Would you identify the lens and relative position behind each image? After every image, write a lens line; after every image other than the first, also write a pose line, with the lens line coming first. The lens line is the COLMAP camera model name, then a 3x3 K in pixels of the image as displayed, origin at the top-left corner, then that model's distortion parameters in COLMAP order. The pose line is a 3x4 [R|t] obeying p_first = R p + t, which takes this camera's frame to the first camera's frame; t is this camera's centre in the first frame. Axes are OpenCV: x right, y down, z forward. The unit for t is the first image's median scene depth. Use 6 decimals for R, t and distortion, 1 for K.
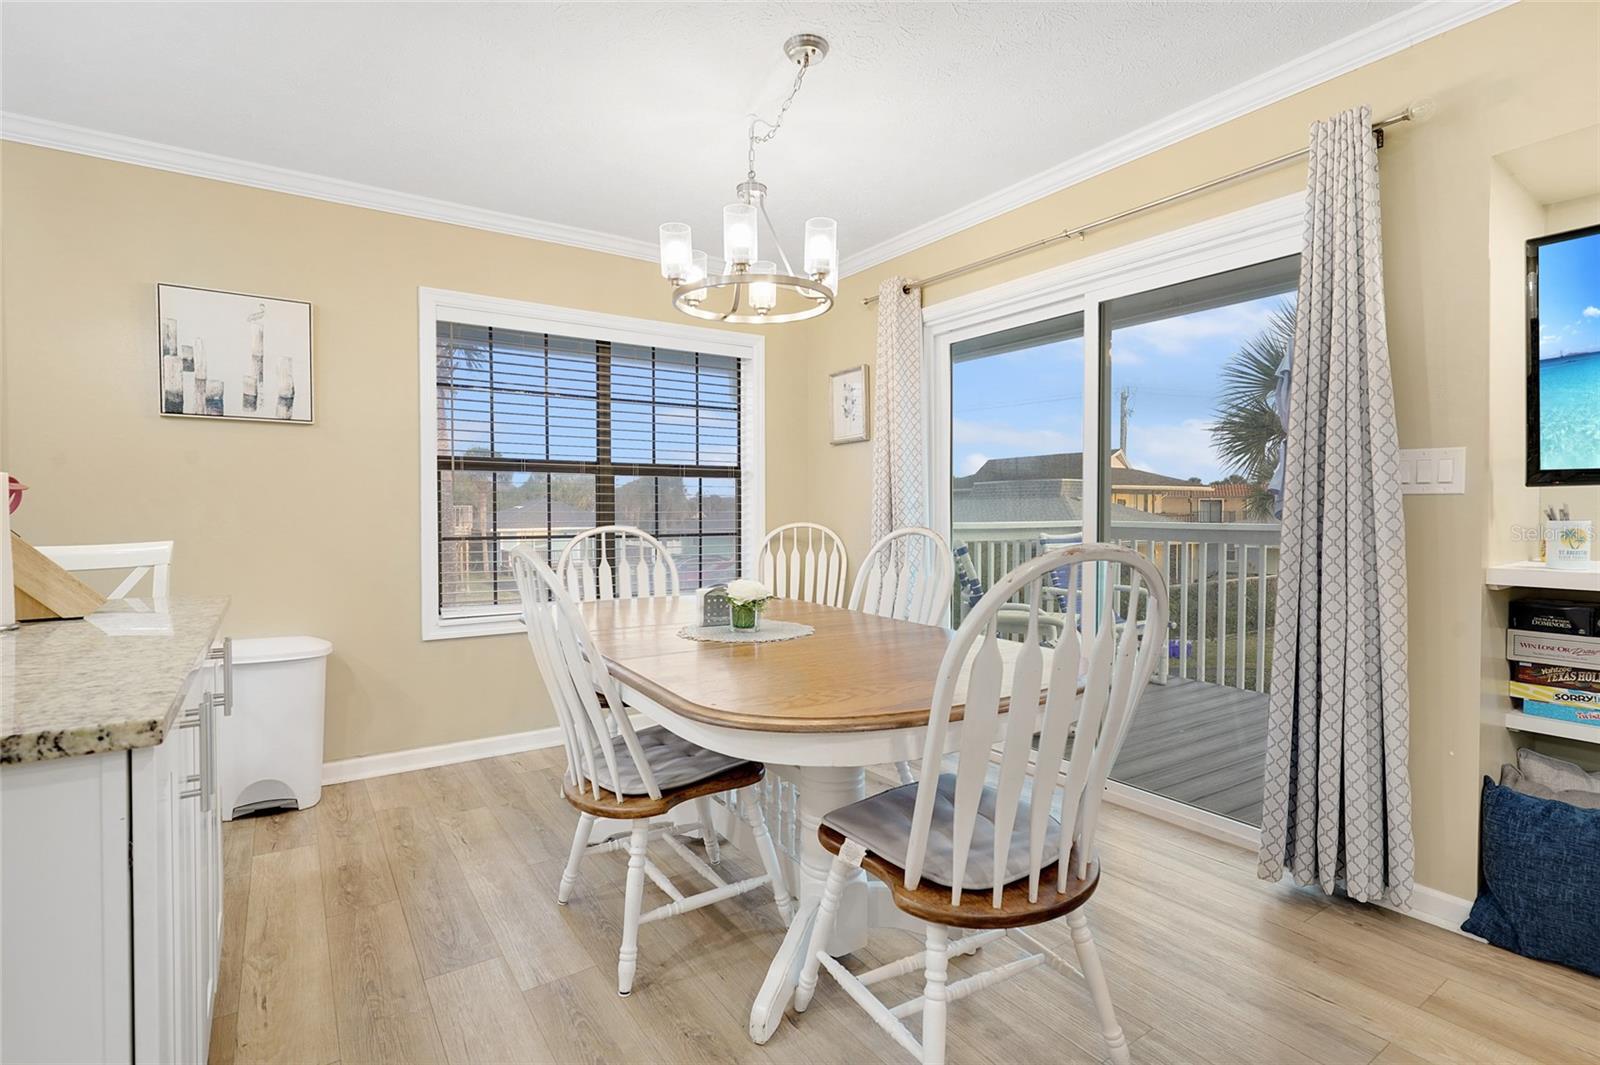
lens RADIAL K [[788.3, 0, 781.0], [0, 788.3, 537.0], [0, 0, 1]] dist [-0.001015, 0.003689]
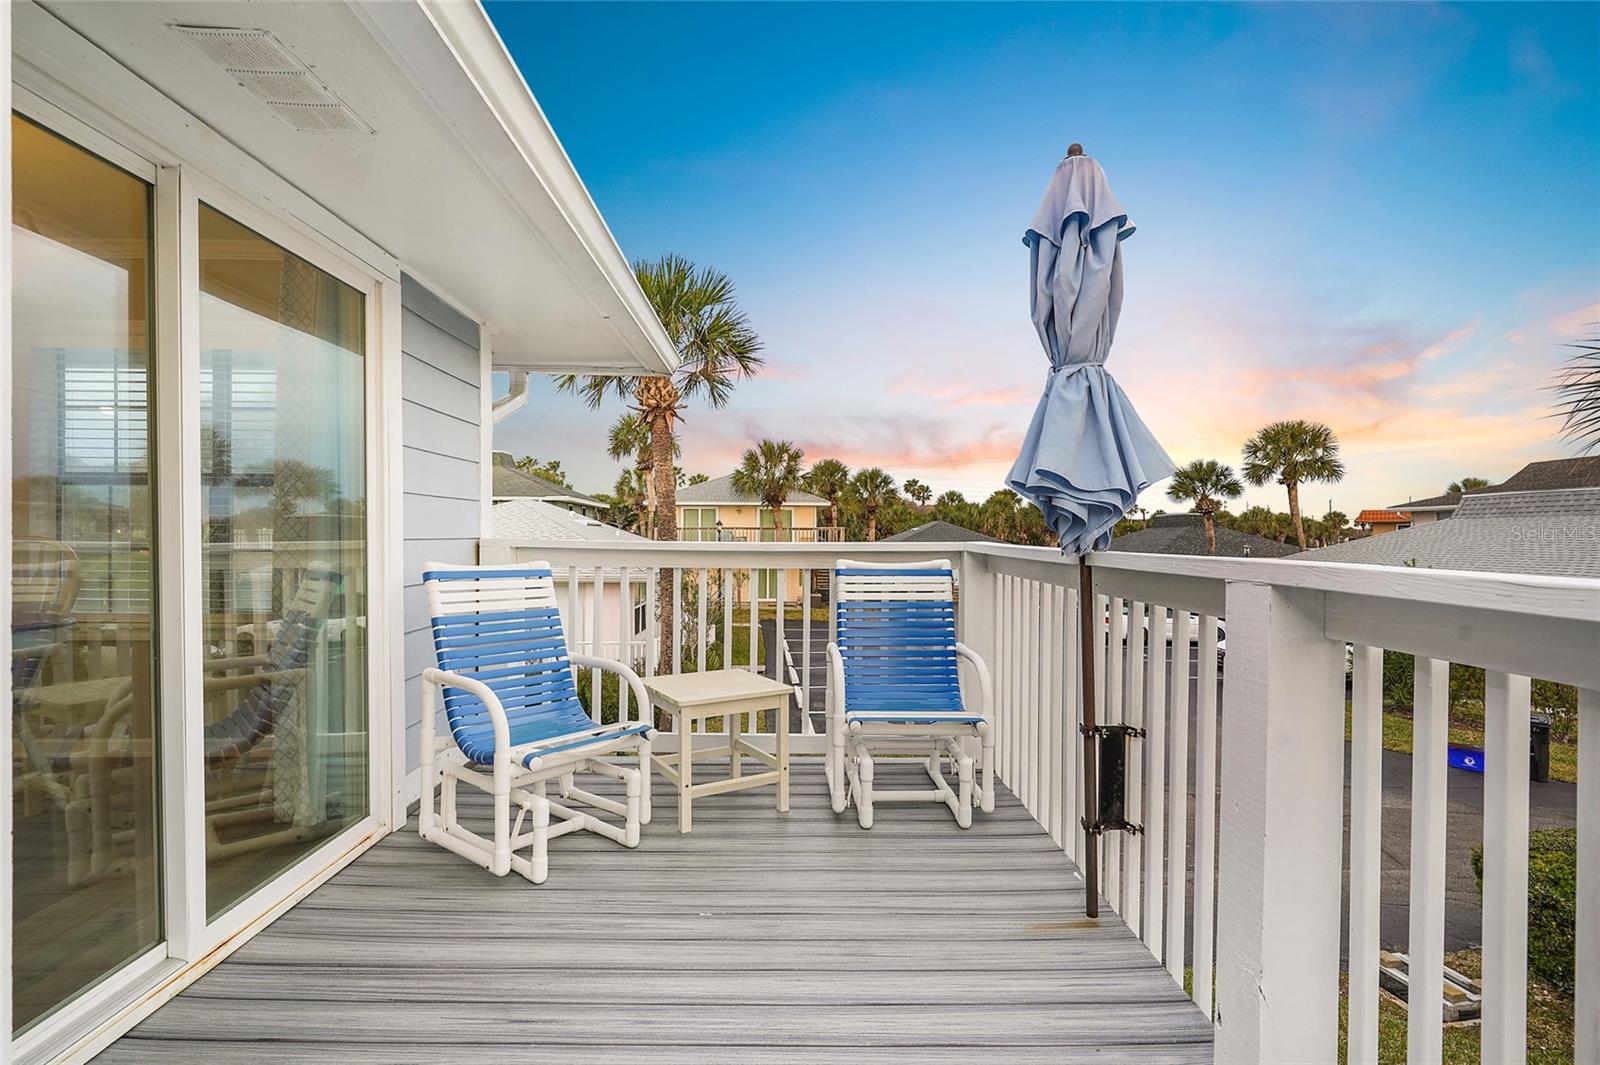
lens RADIAL K [[788.3, 0, 796.3], [0, 788.3, 537.1], [0, 0, 1]] dist [-0.001015, 0.003689]
pose [[0.840412, 0.006891, -0.541905, 1.220152], [-0.020629, 0.999601, -0.019282, -0.017379], [0.541556, 0.027384, 0.840219, 0.776328]]
